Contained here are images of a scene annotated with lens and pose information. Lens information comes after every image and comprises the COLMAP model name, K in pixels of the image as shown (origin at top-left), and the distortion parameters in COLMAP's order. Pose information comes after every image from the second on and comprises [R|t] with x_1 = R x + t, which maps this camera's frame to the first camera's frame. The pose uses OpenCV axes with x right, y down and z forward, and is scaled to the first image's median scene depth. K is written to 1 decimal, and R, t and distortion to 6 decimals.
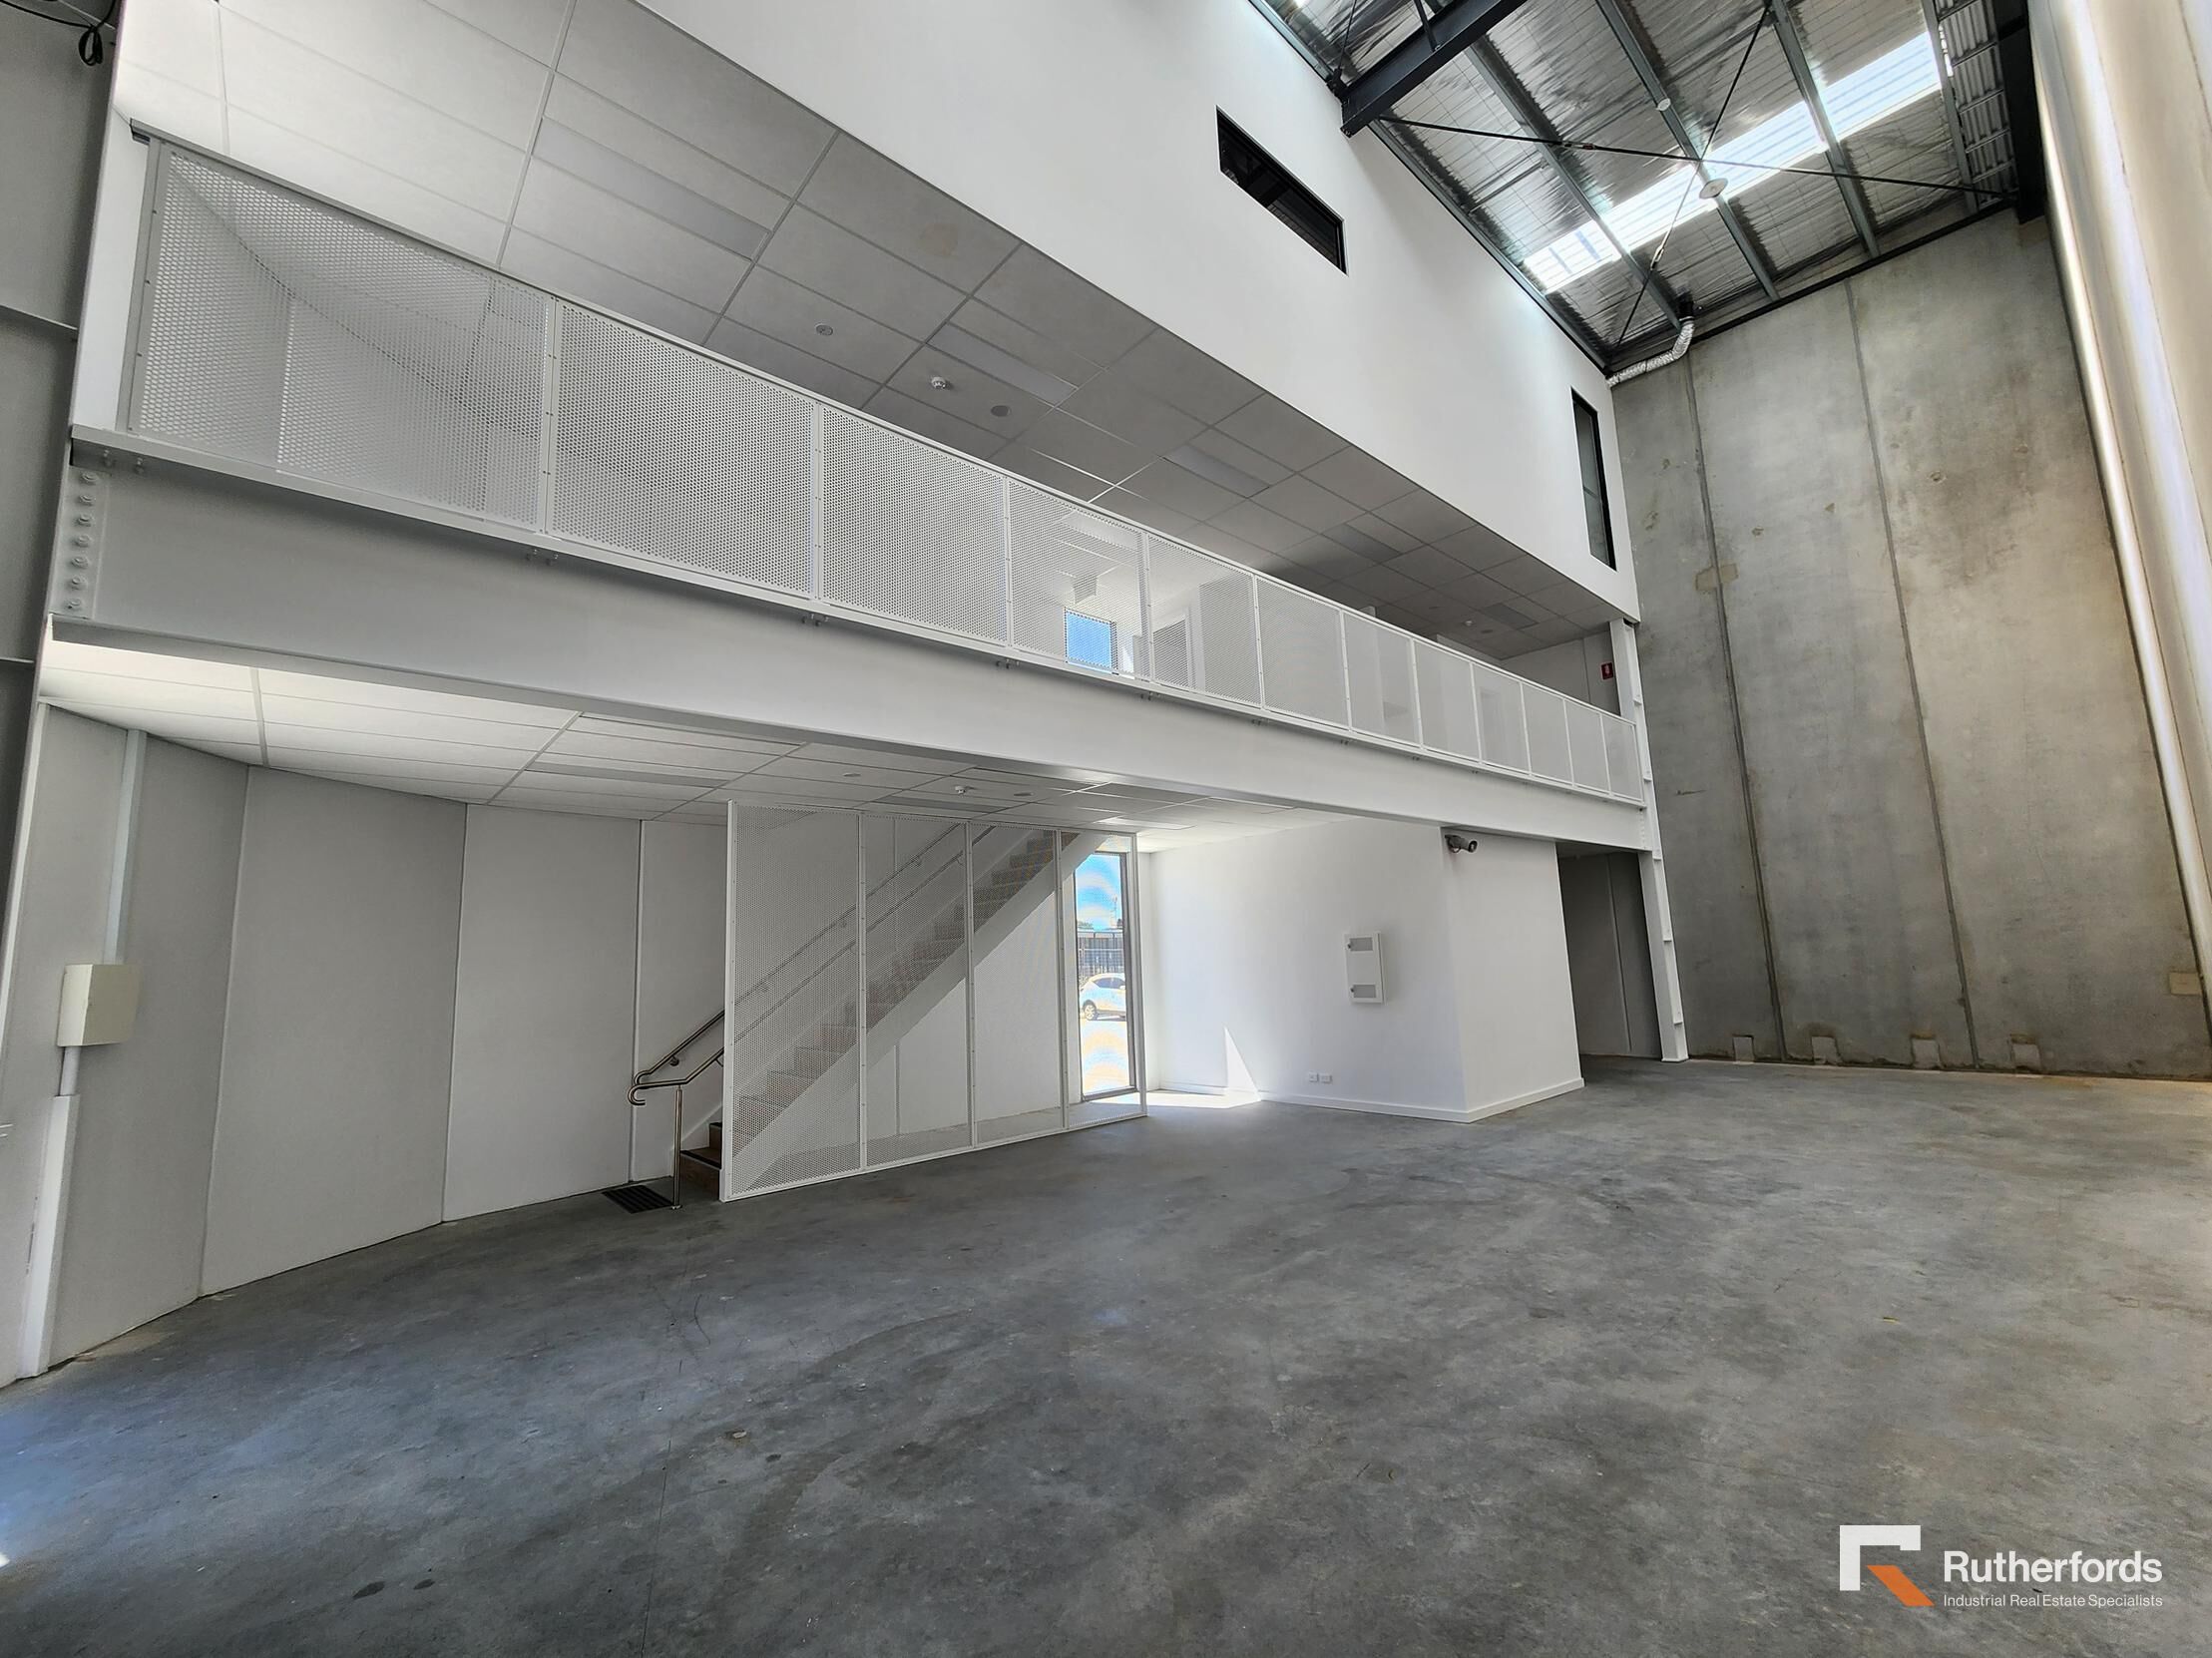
lens RADIAL K [[903.3, 0, 1115.2], [0, 903.3, 839.8], [0, 0, 1]] dist [-0.001314, 0.000582]
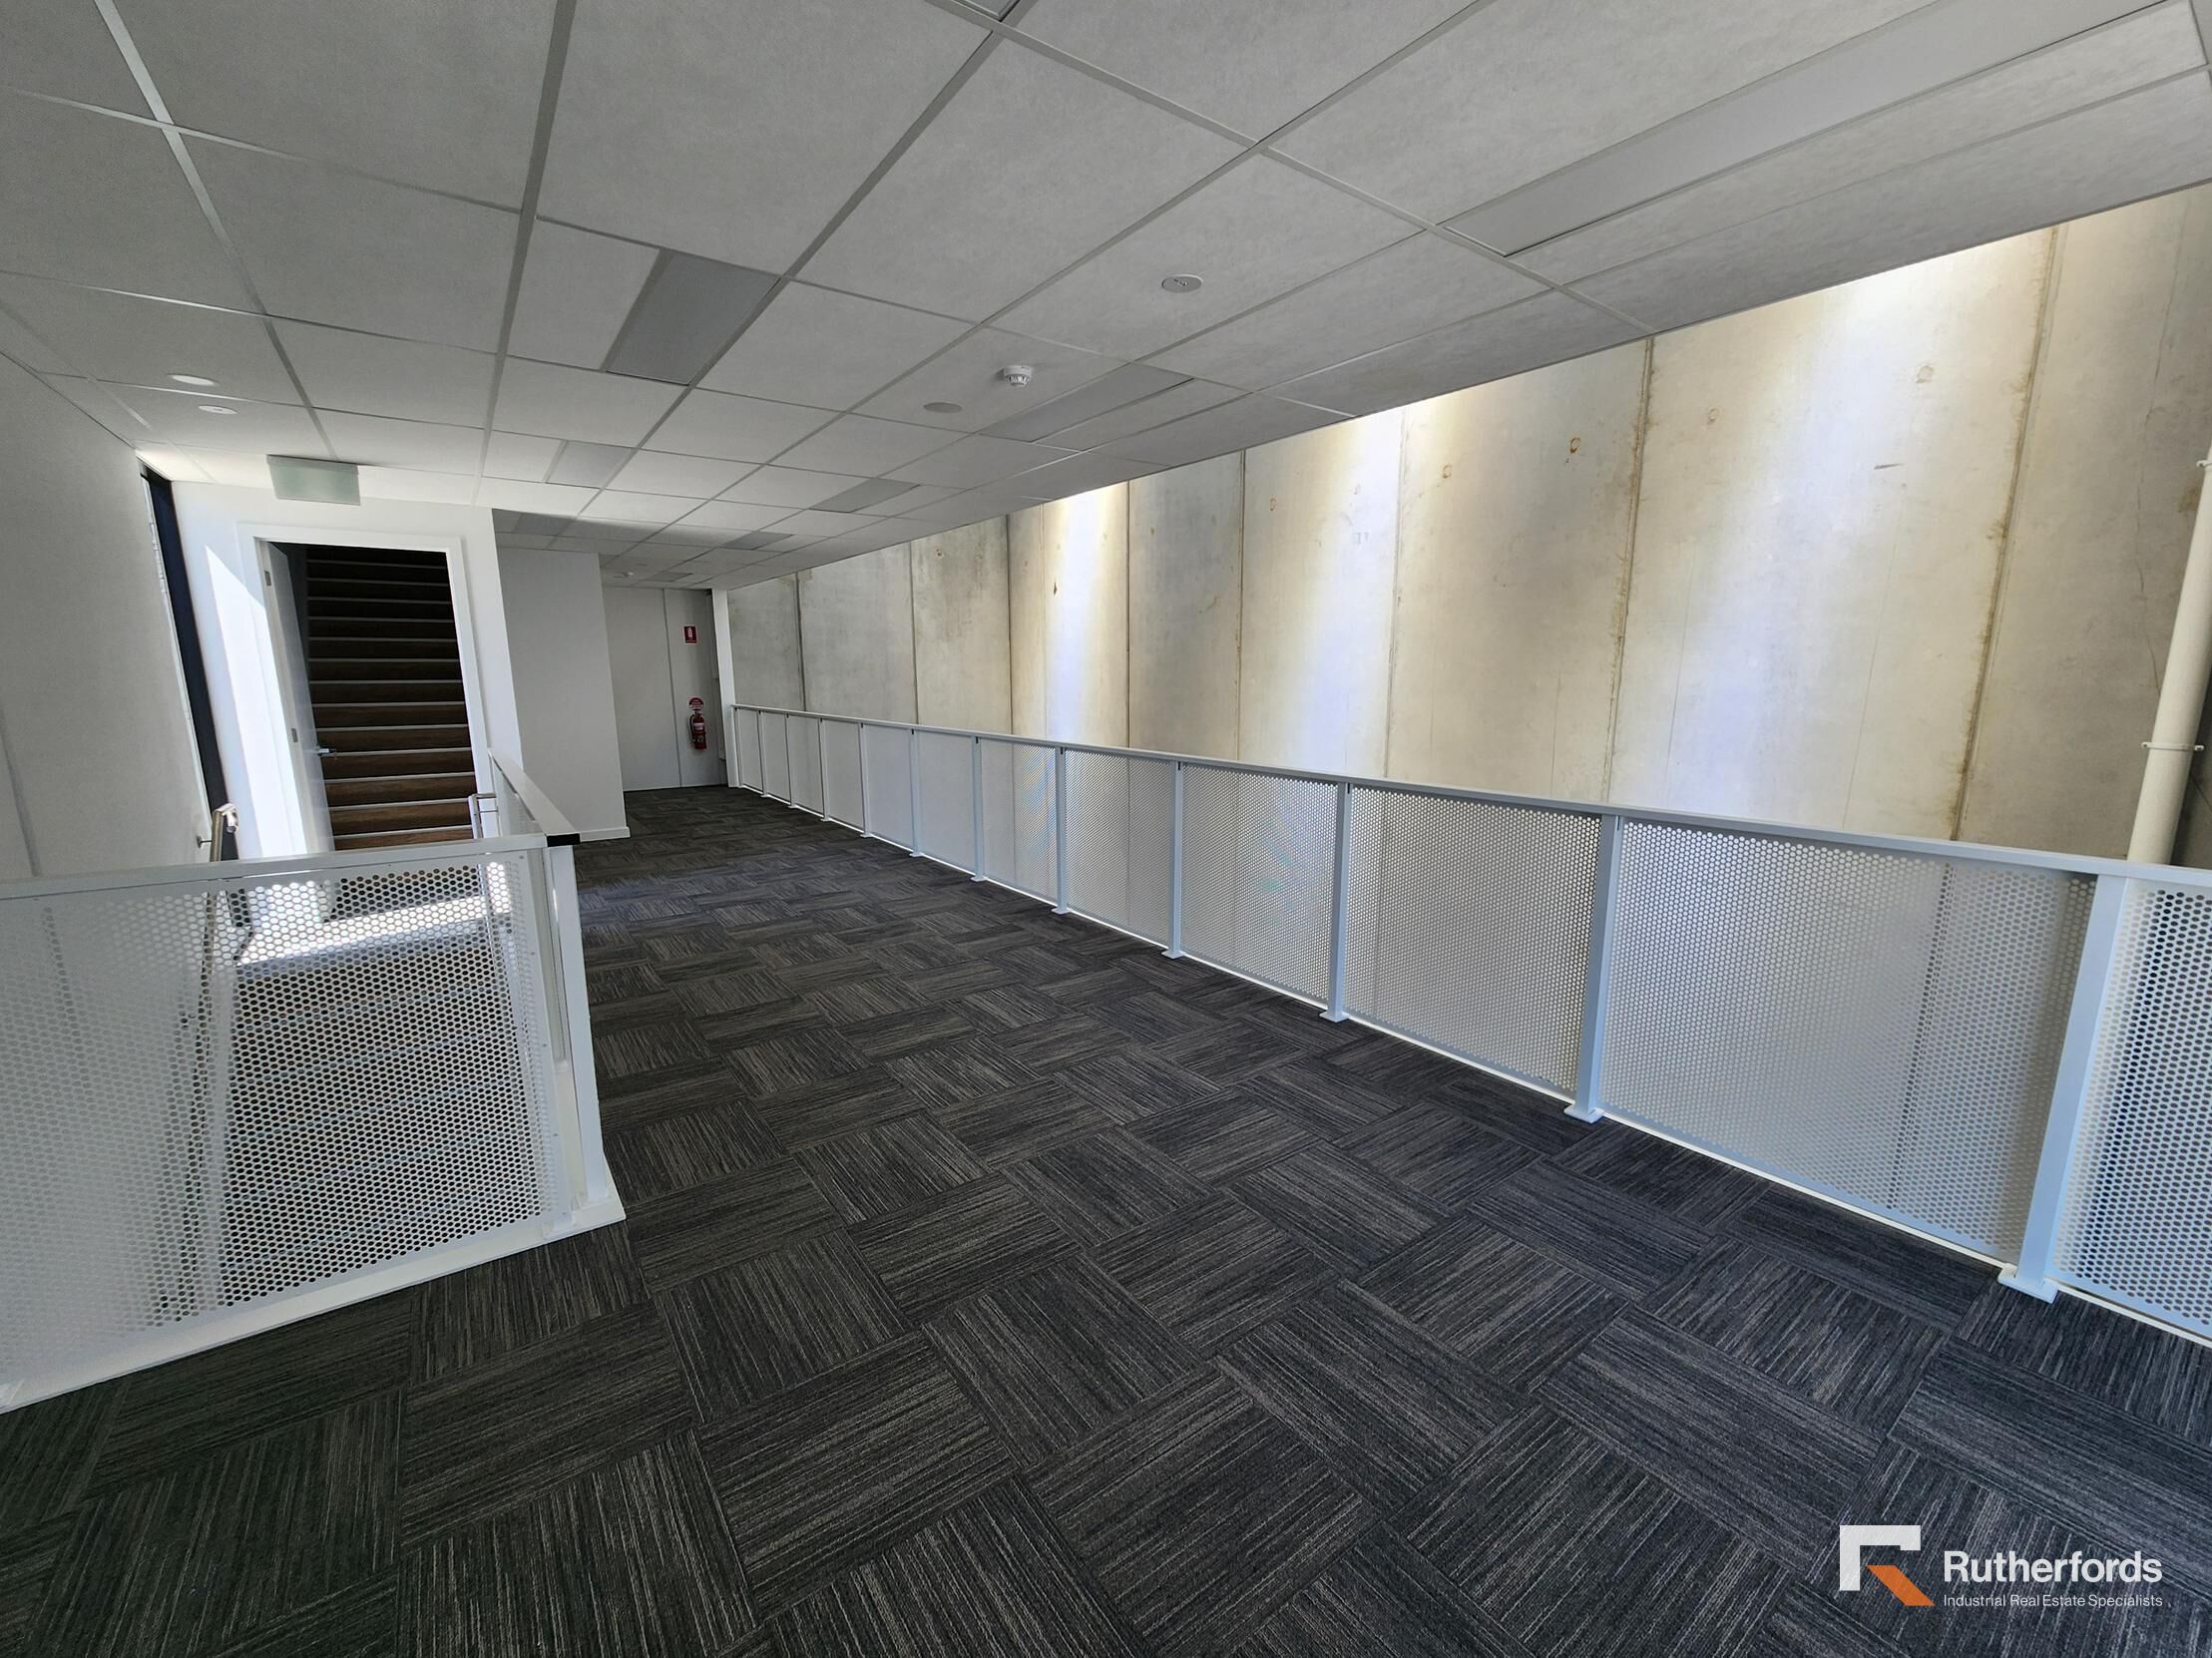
lens RADIAL K [[903.3, 0, 1108.5], [0, 903.3, 840.5], [0, 0, 1]] dist [-0.001314, 0.000582]
pose [[0.103133, -0.147941, 0.983604, -0.869022], [-0.132048, 0.978088, 0.160957, -0.444706], [-0.985863, -0.146483, 0.081338, 1.111204]]
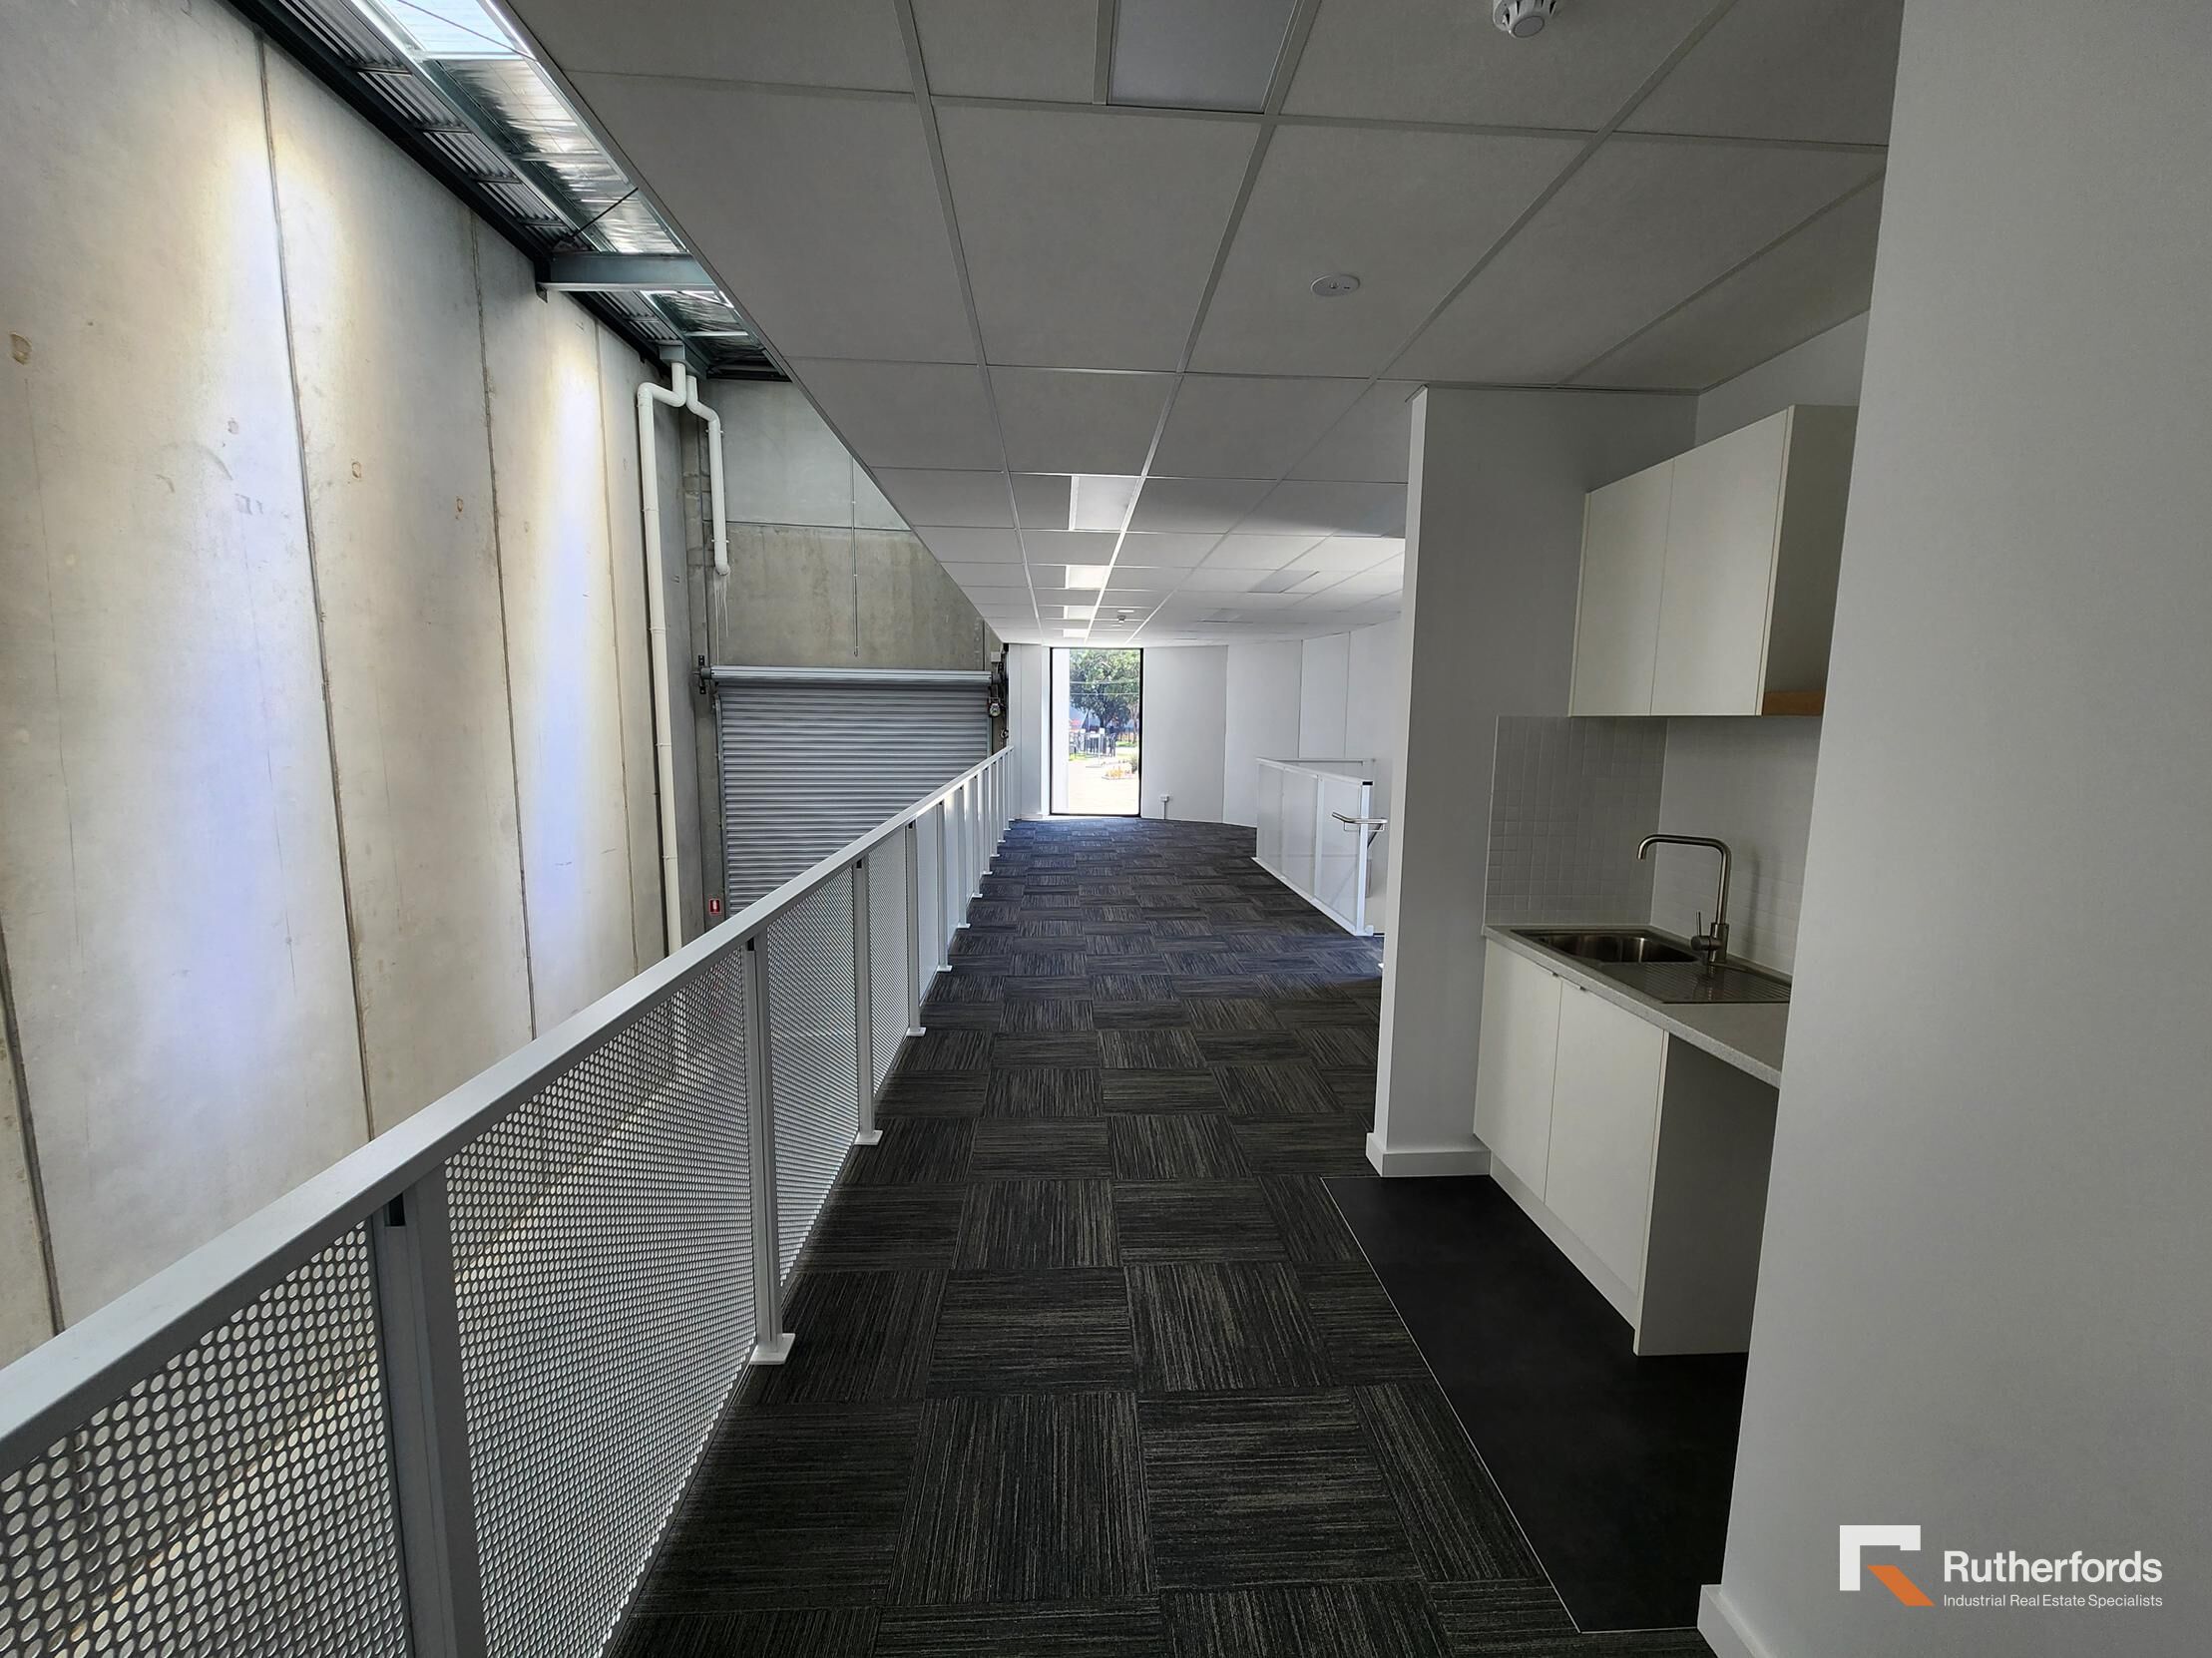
lens RADIAL K [[903.3, 0, 1113.0], [0, 903.3, 826.5], [0, 0, 1]] dist [-0.001314, 0.000582]
pose [[-0.628187, 0.127757, -0.767502, 1.163713], [0.117018, 0.990720, 0.069136, -0.361381], [0.769212, -0.046381, -0.637308, 2.345594]]
